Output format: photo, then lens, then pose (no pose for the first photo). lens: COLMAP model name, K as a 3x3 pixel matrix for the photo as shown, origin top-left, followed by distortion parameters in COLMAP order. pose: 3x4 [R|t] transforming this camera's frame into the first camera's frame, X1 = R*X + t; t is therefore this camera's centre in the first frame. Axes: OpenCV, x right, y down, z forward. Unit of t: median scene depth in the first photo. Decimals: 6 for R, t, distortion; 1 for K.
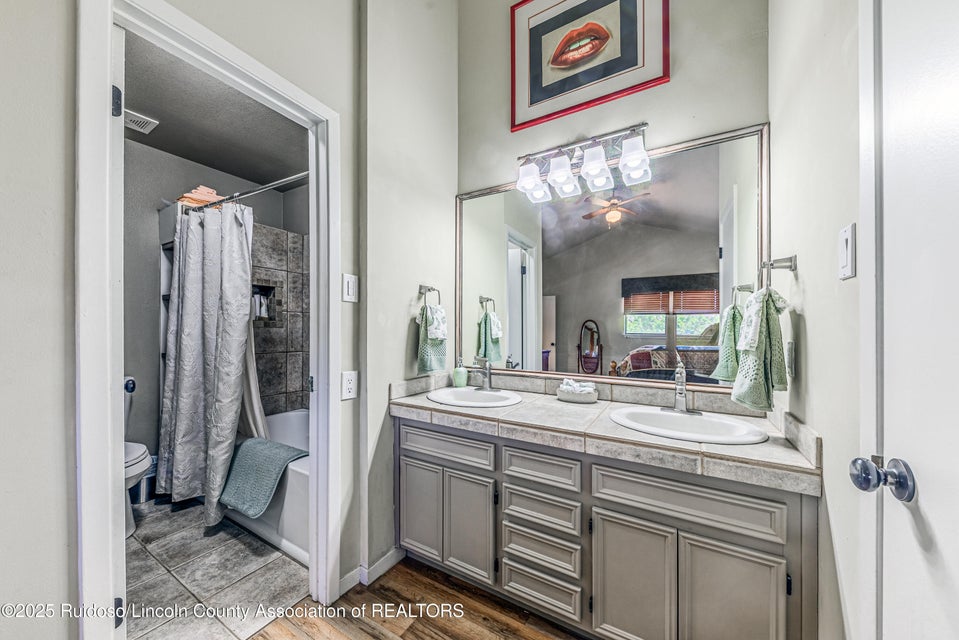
lens RADIAL K [[334.8, 0, 506.7], [0, 334.8, 327.3], [0, 0, 1]] dist [0.009214, -0.003474]
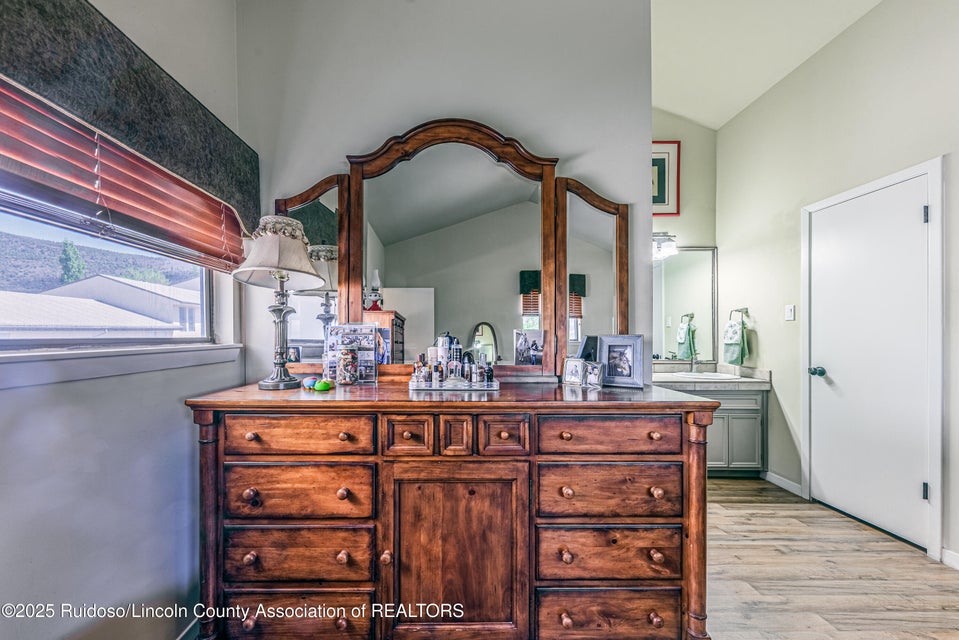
lens RADIAL K [[334.8, 0, 457.8], [0, 334.8, 336.0], [0, 0, 1]] dist [0.009214, -0.003474]
pose [[0.871576, -0.010206, 0.490153, -1.979992], [0.004055, 0.999899, 0.013611, -0.025209], [-0.490243, -0.009875, 0.871530, -0.175736]]
